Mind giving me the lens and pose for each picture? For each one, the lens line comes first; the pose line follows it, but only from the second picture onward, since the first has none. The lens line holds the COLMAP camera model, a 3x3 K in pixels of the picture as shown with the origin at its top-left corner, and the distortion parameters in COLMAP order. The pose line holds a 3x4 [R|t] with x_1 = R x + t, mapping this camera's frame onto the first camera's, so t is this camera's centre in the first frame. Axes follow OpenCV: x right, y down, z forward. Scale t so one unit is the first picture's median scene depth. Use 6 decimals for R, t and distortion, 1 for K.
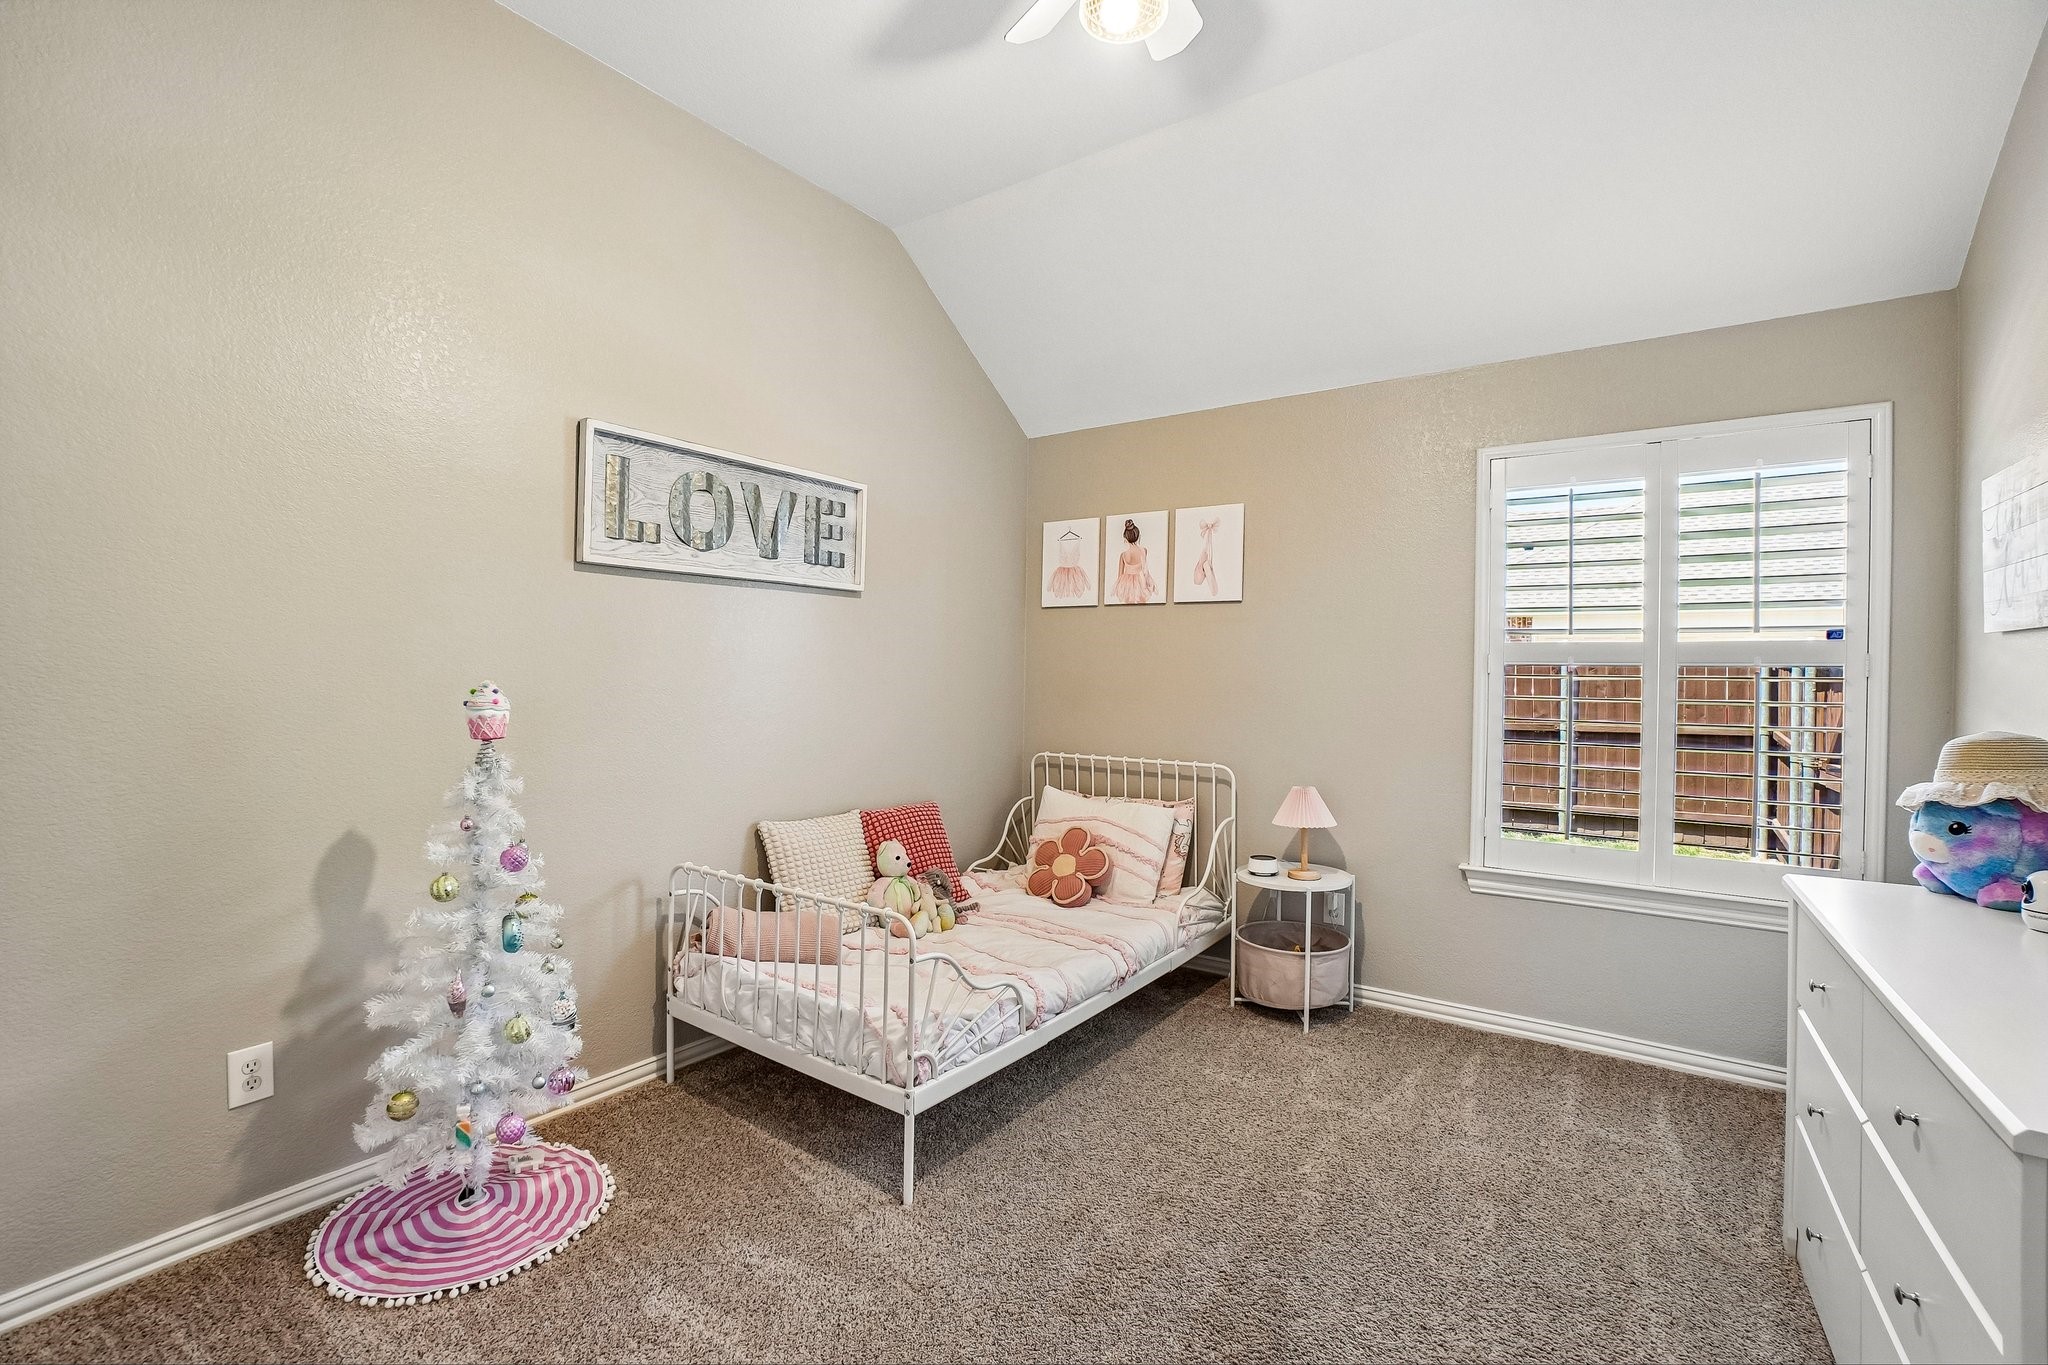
lens RADIAL K [[899.6, 0, 1011.1], [0, 899.6, 668.9], [0, 0, 1]] dist [-0.061536, 0.023055]
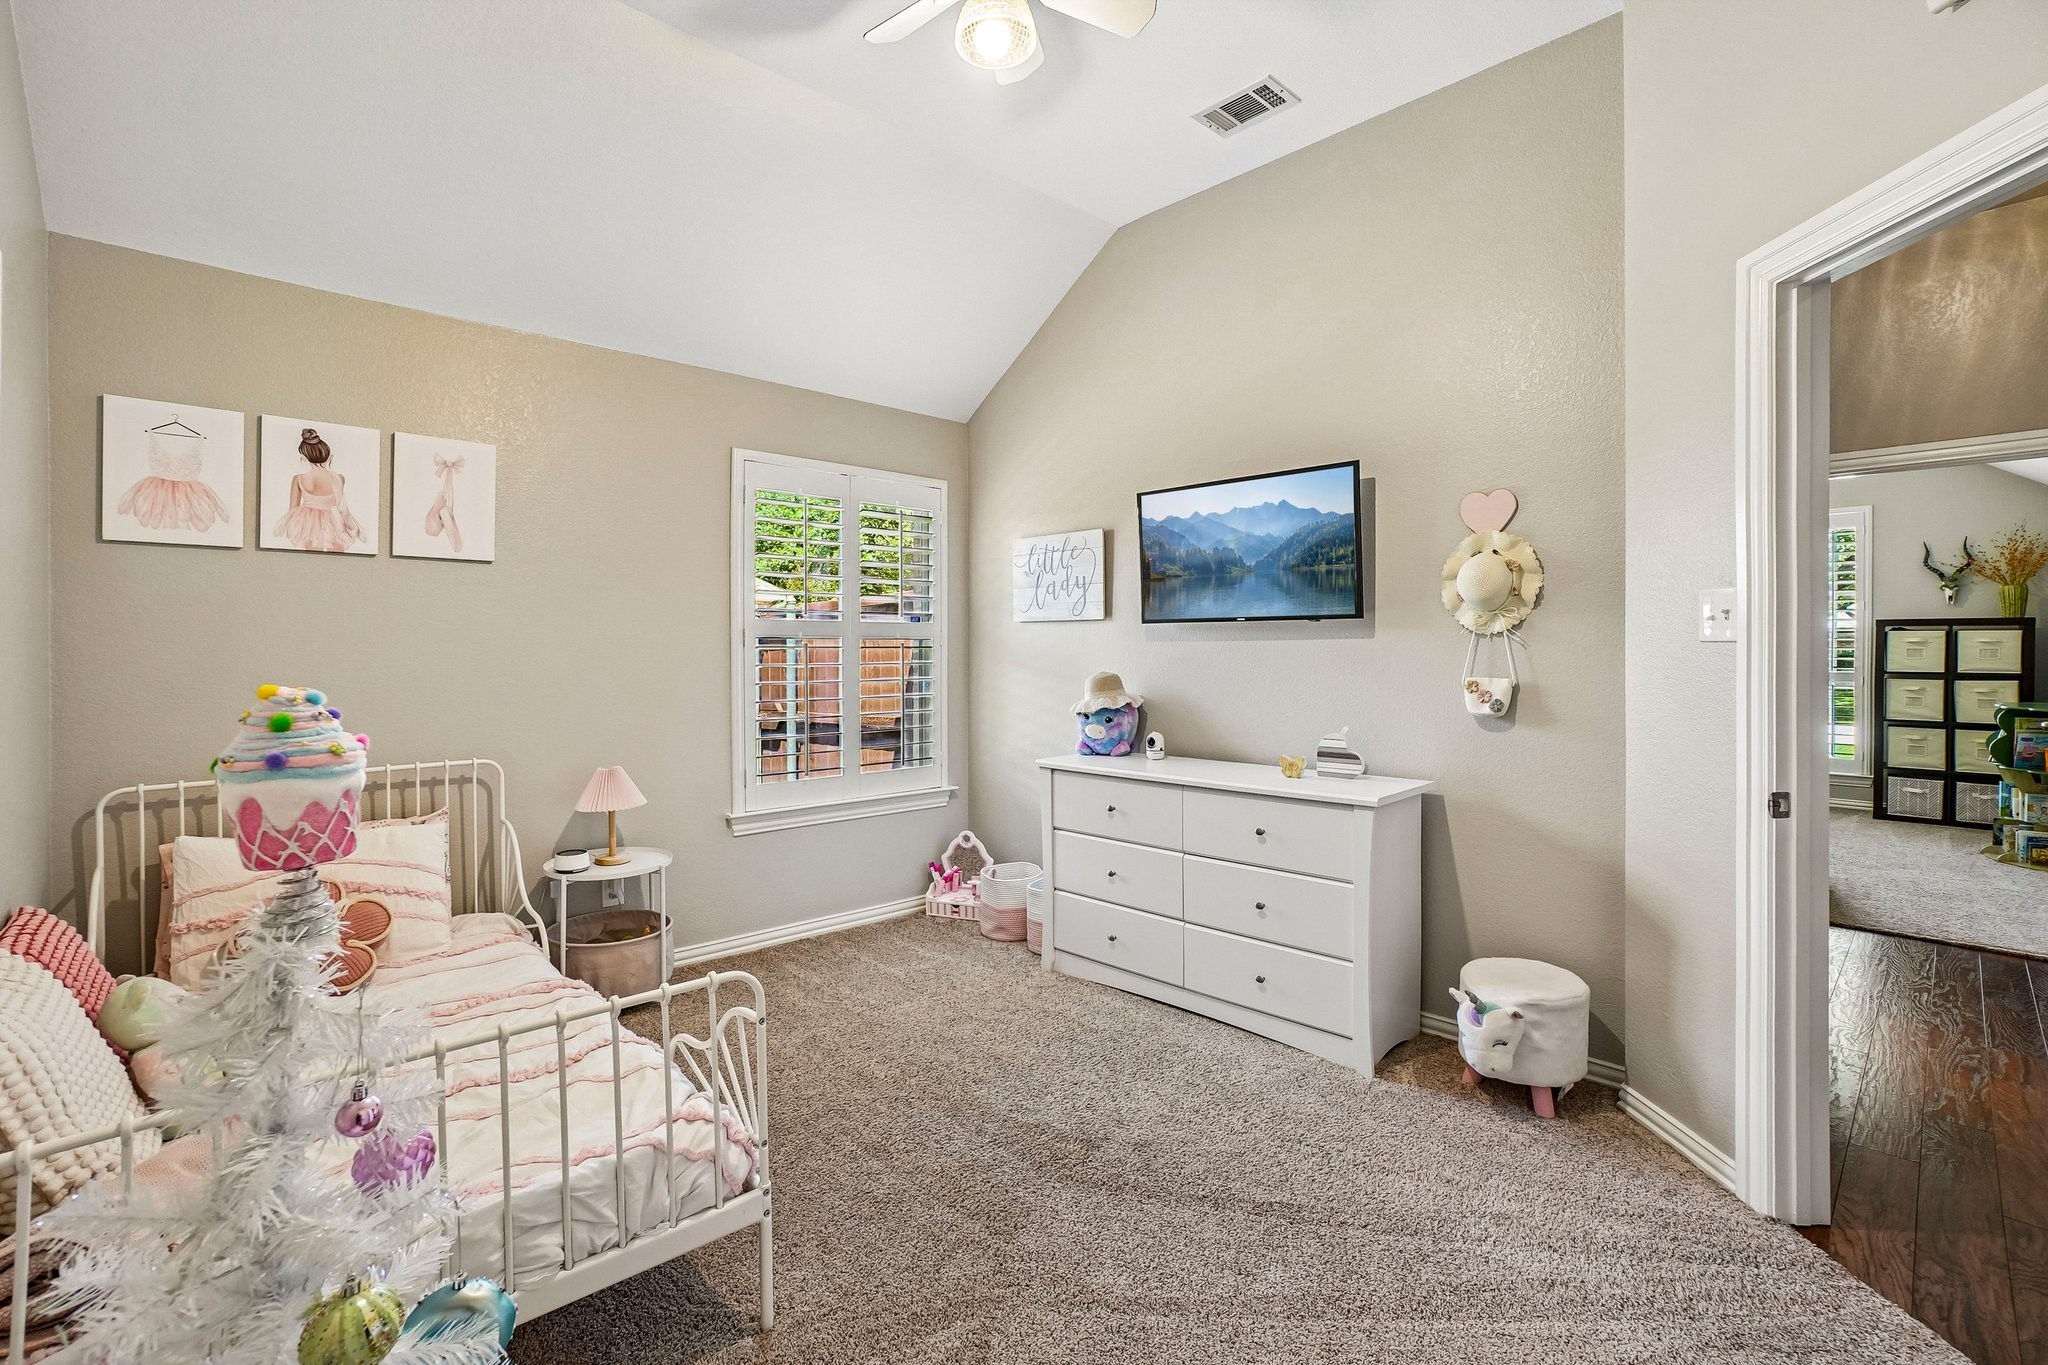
lens RADIAL K [[899.6, 0, 1011.1], [0, 899.6, 668.9], [0, 0, 1]] dist [-0.061536, 0.023055]
pose [[0.211114, -0.032806, 0.976911, -0.442441], [0.001123, 0.999444, 0.033320, -0.002358], [-0.977461, -0.005938, 0.211034, 0.342894]]
